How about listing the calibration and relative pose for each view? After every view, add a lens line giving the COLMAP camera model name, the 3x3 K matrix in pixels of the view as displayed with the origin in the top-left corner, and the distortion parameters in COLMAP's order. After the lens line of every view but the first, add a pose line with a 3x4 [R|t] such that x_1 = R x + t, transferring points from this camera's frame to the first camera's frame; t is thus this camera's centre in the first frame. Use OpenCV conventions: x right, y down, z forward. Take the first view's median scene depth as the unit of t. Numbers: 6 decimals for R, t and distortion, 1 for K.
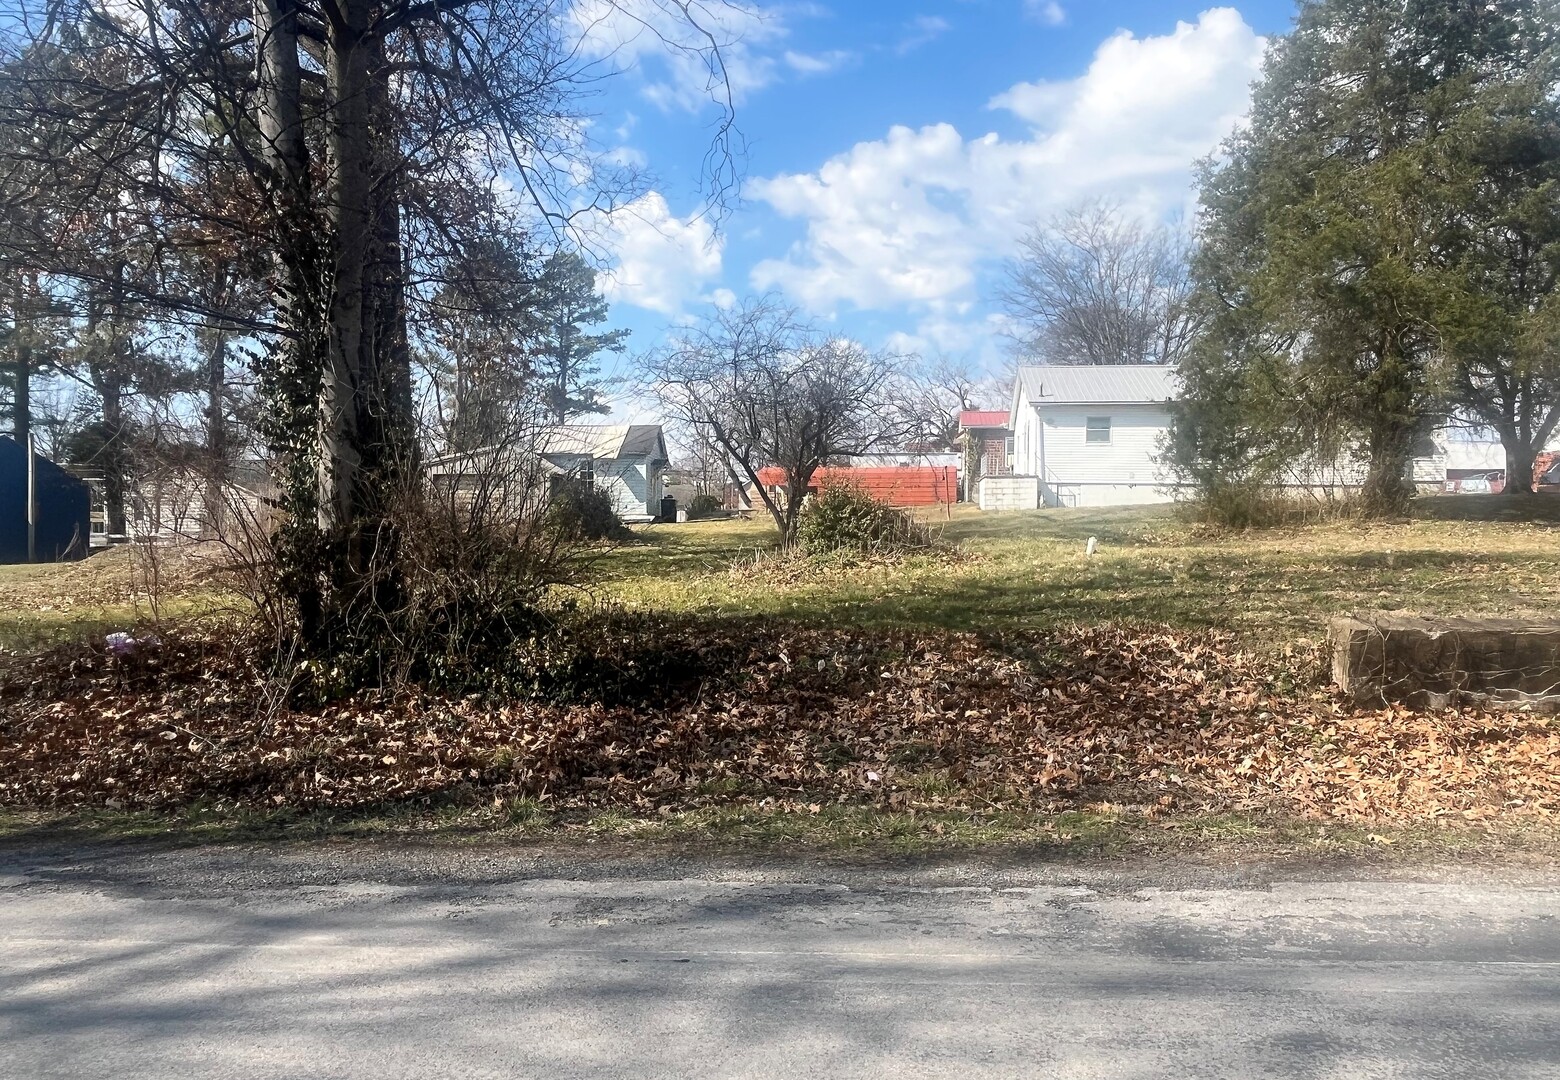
lens RADIAL K [[1020.7, 0, 780.0], [0, 1020.7, 540.0], [0, 0, 1]] dist [-0.001779, -0.002713]
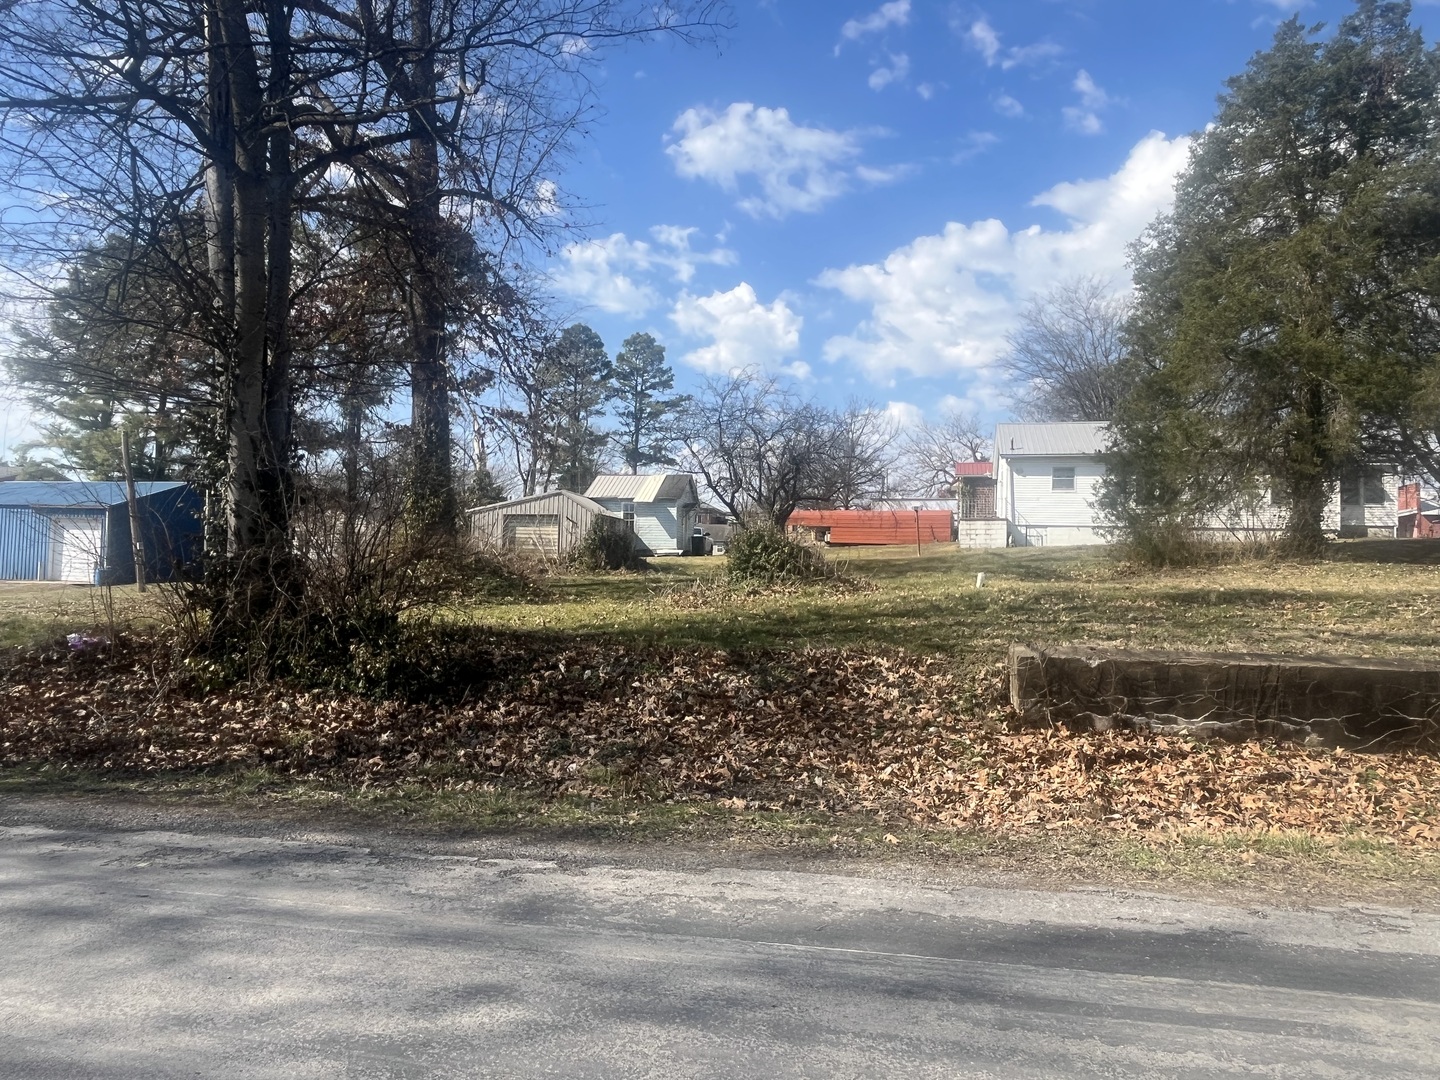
lens RADIAL K [[862.2, 0, 720.0], [0, 862.2, 540.0], [0, 0, 1]] dist [-0.003751, -0.002863]
pose [[0.991421, 0.009757, -0.130341, 0.323068], [-0.014438, 0.999282, -0.035020, -0.002846], [0.129906, 0.036601, 0.990851, 0.003575]]
